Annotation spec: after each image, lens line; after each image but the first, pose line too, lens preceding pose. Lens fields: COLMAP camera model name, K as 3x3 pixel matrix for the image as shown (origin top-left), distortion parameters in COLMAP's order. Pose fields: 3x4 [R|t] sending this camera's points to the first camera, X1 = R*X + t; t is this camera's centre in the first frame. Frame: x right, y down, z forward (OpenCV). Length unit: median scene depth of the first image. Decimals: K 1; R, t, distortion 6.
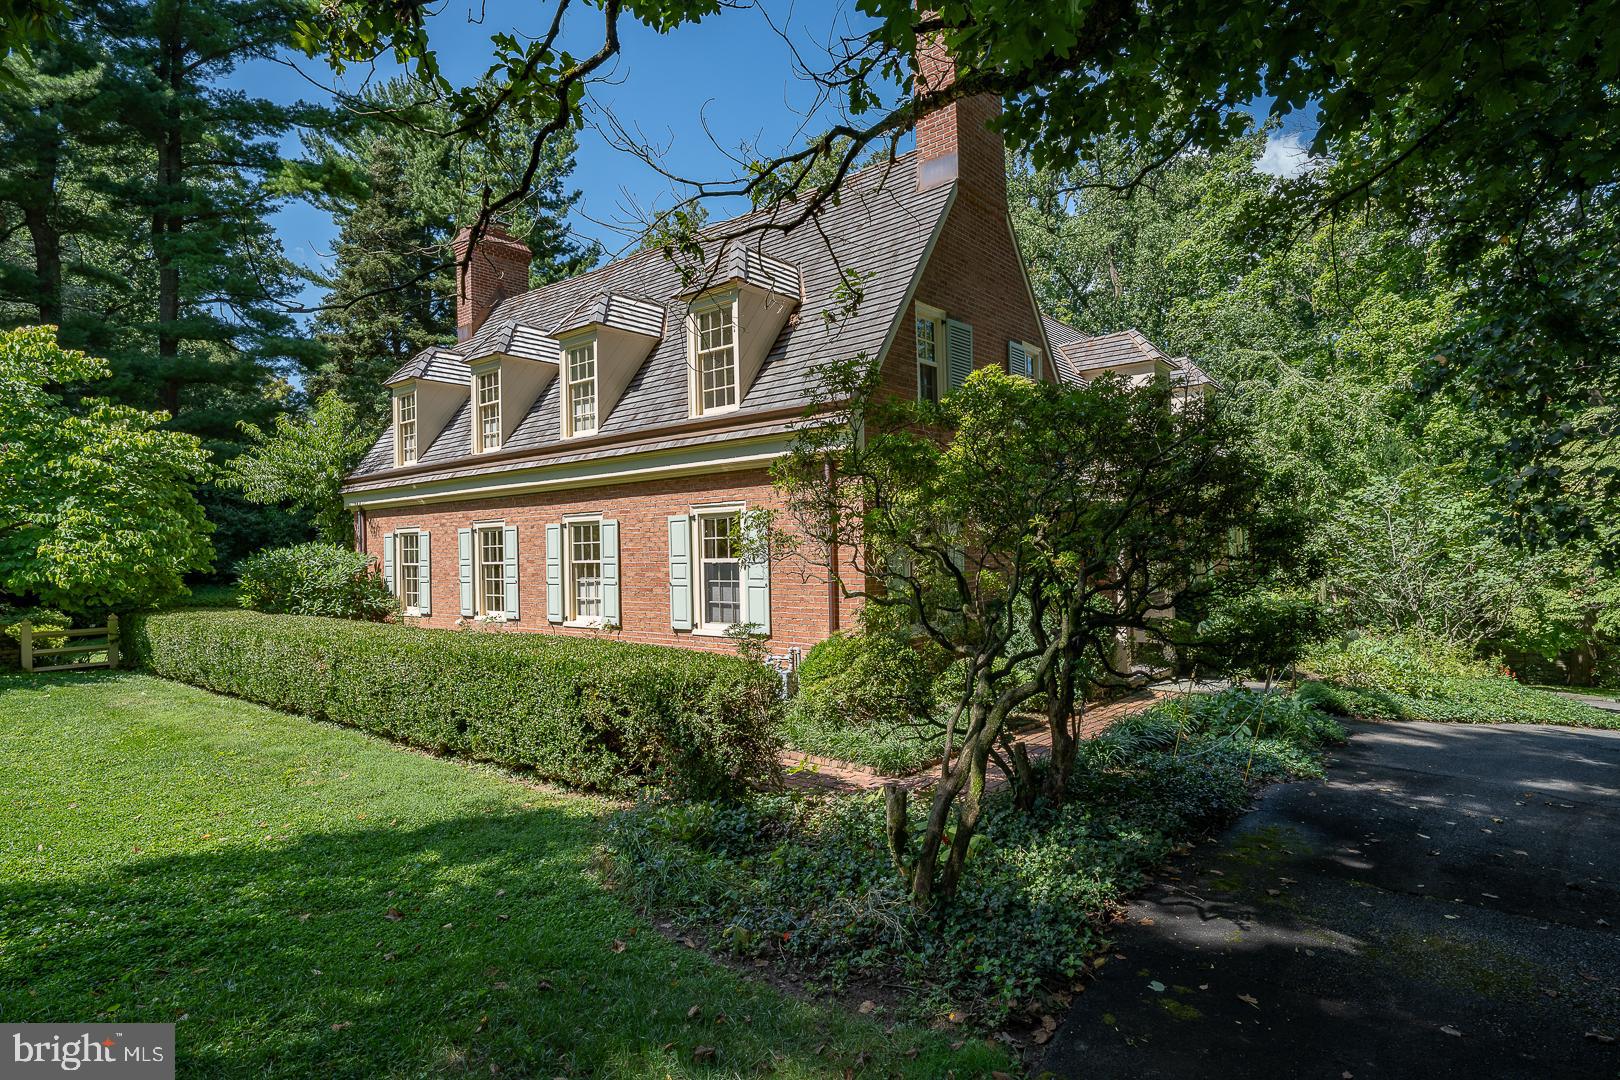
lens RADIAL K [[850.4, 0, 809.3], [0, 850.4, 542.9], [0, 0, 1]] dist [0.023608, 0.000609]
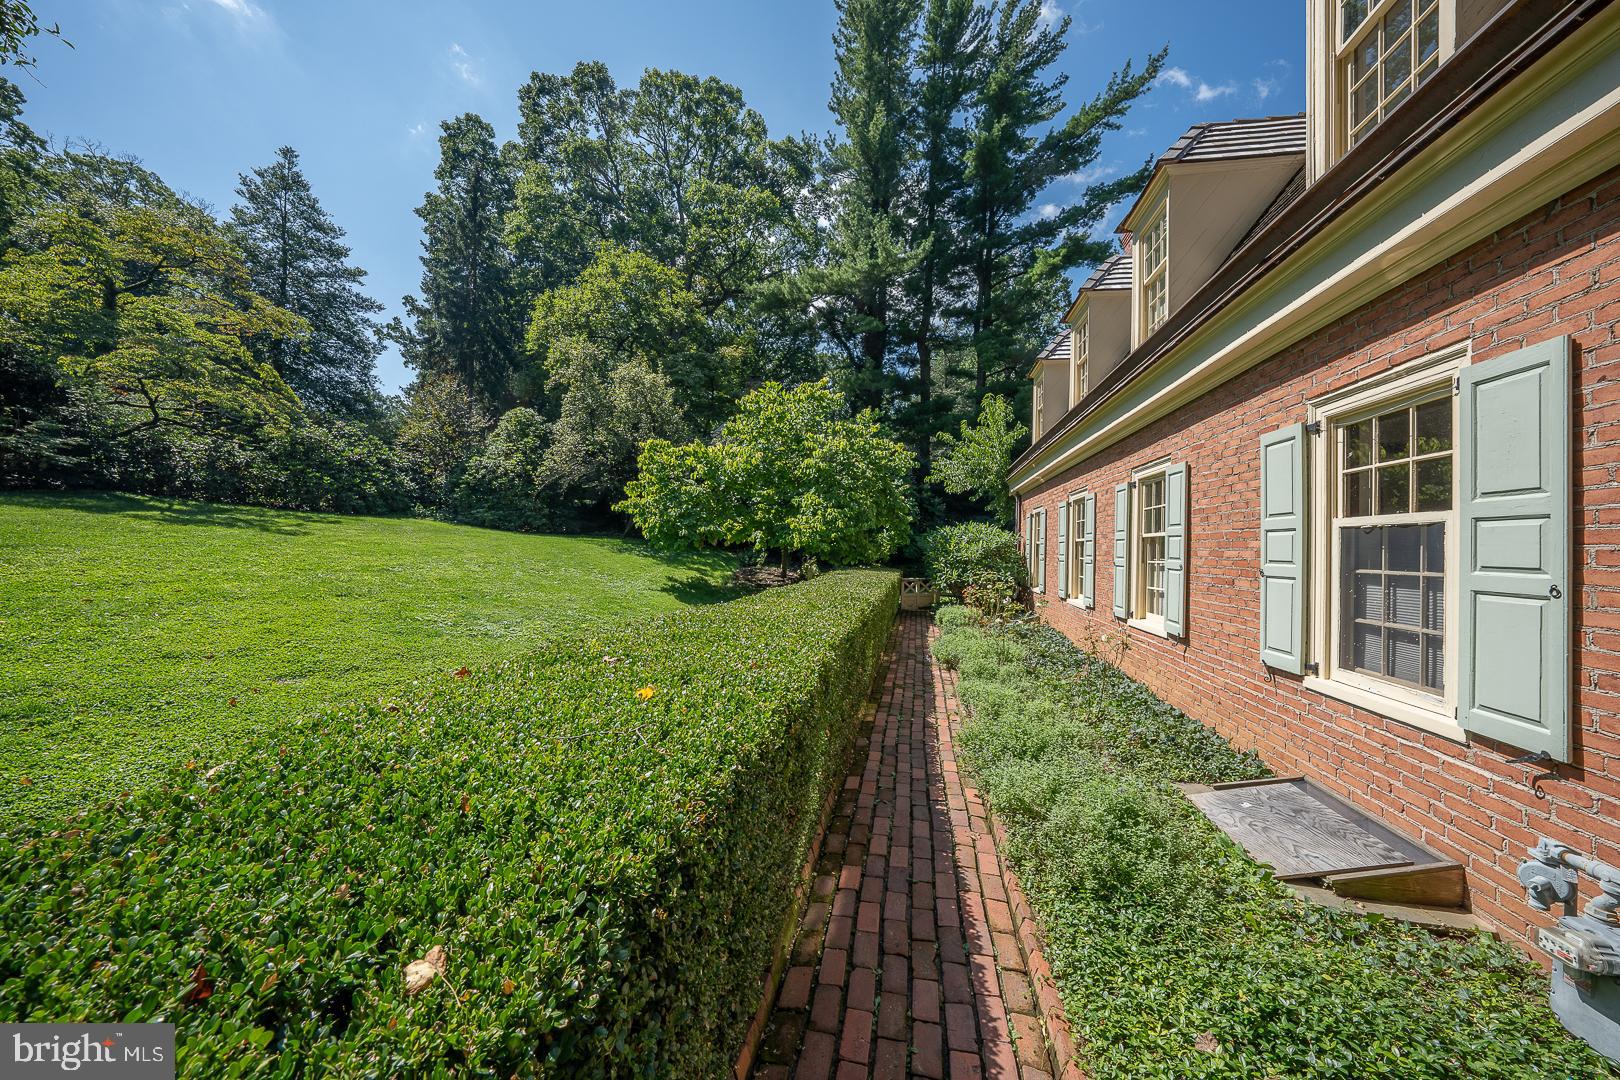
lens RADIAL K [[559.0, 0, 811.6], [0, 559.0, 533.7], [0, 0, 1]] dist [-0.001432, -0.000090]
pose [[0.480582, 0.011405, -0.876876, -0.004233], [-0.029283, 0.999567, -0.003049, 0.034908], [0.876461, 0.027143, 0.480707, 0.622219]]
